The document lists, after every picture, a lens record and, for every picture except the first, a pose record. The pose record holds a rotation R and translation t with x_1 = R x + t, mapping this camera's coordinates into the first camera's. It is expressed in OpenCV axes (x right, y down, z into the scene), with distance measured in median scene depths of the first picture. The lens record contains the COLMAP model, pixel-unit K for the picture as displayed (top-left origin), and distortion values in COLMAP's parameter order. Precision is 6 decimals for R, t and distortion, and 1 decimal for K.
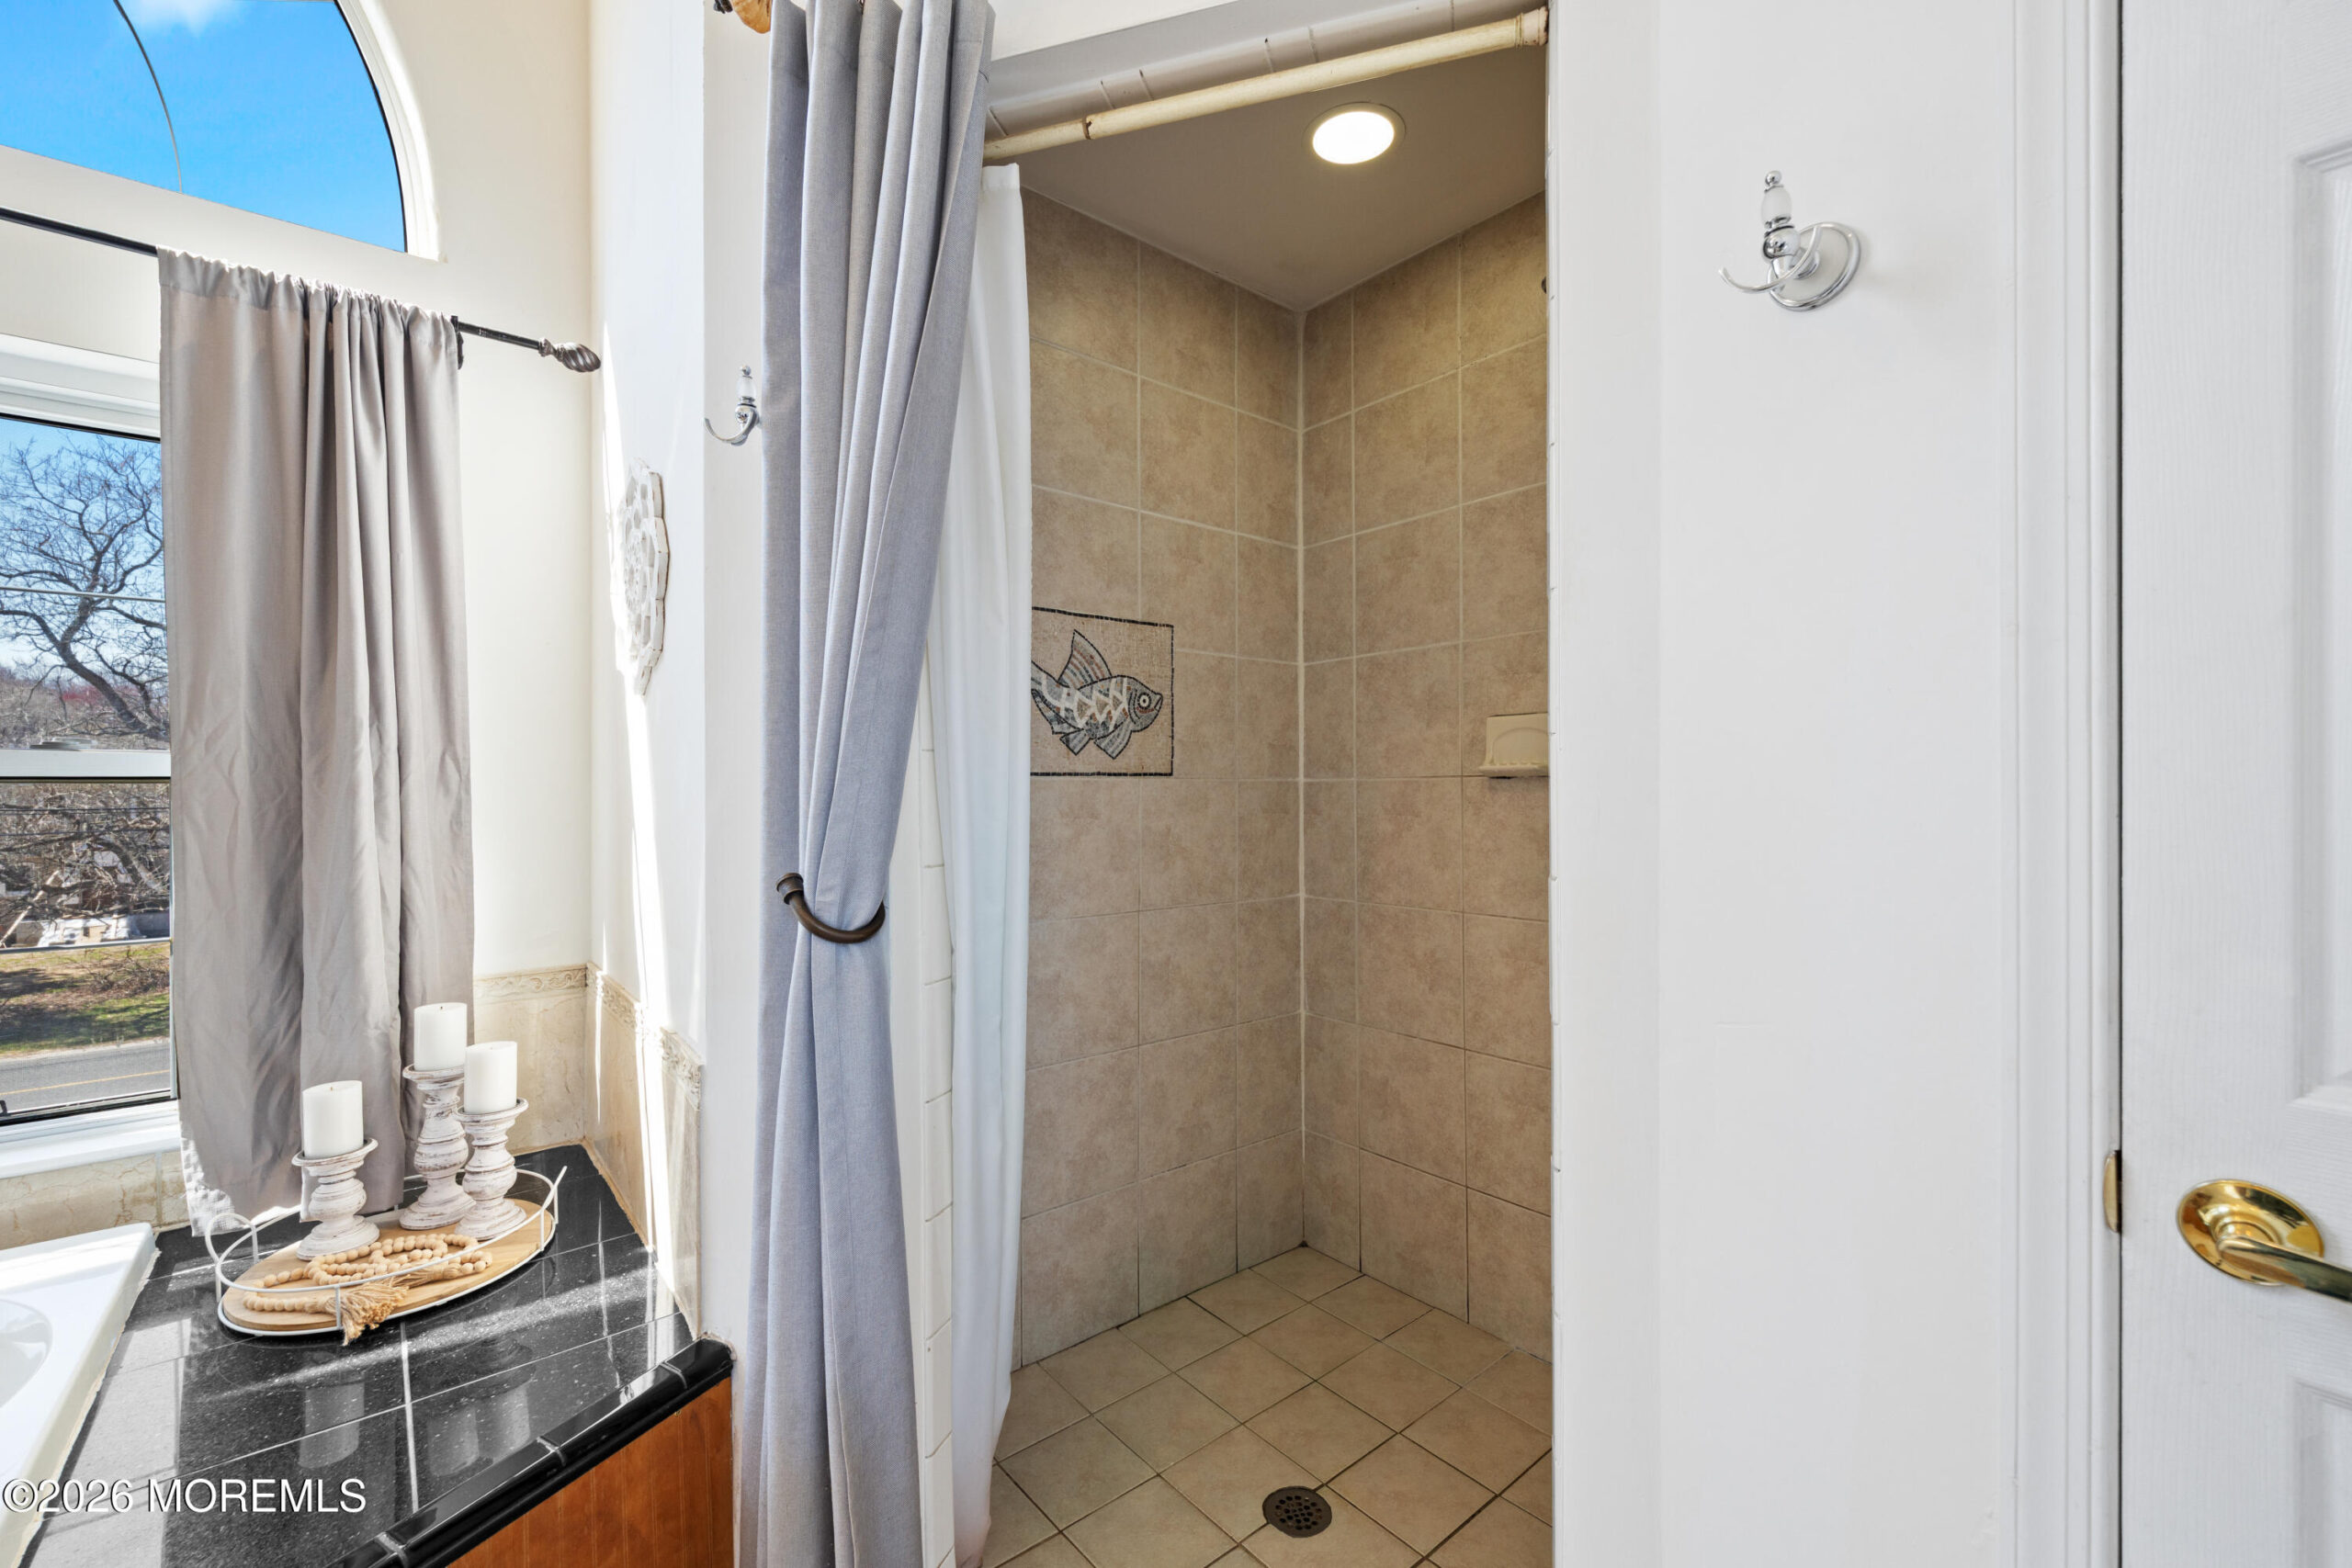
lens RADIAL K [[969.2, 0, 1161.2], [0, 969.2, 787.8], [0, 0, 1]] dist [-0.001284, -0.000065]
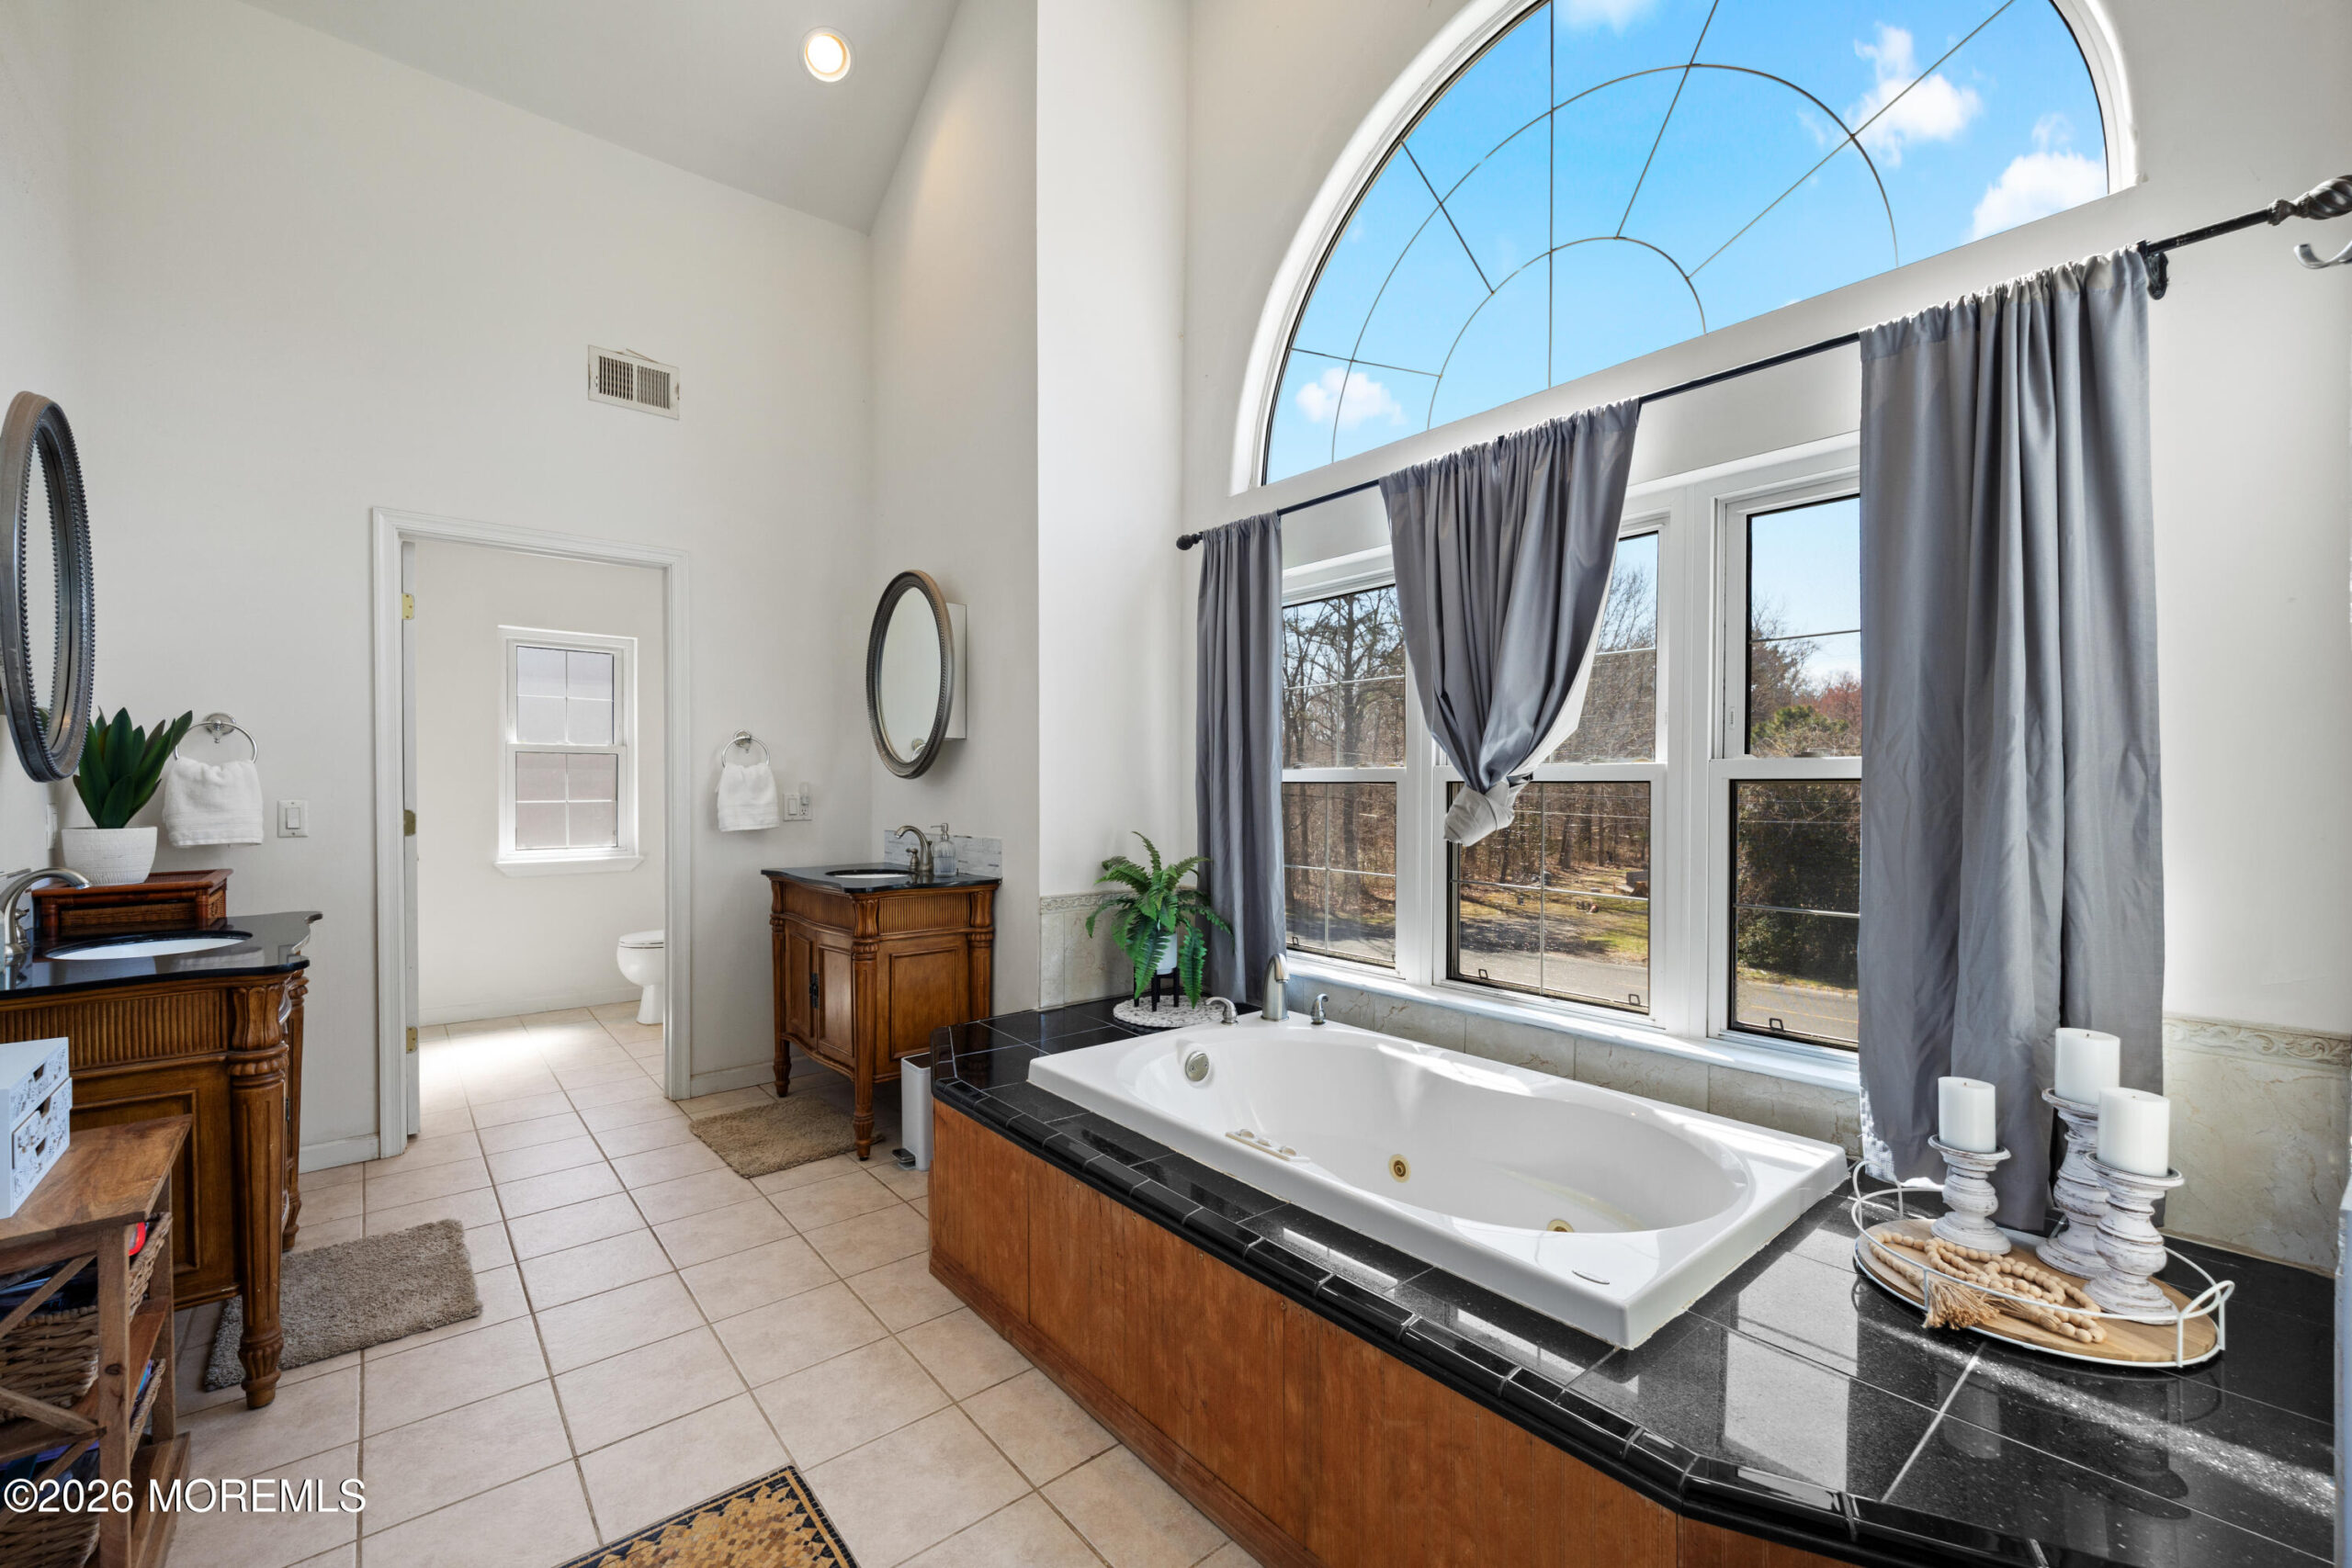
lens RADIAL K [[969.2, 0, 1161.4], [0, 969.2, 787.9], [0, 0, 1]] dist [-0.001284, -0.000065]
pose [[0.001028, 0.007660, -0.999970, 0.157041], [-0.001467, 0.999970, 0.007658, -0.007603], [0.999998, 0.001459, 0.001039, 0.148282]]
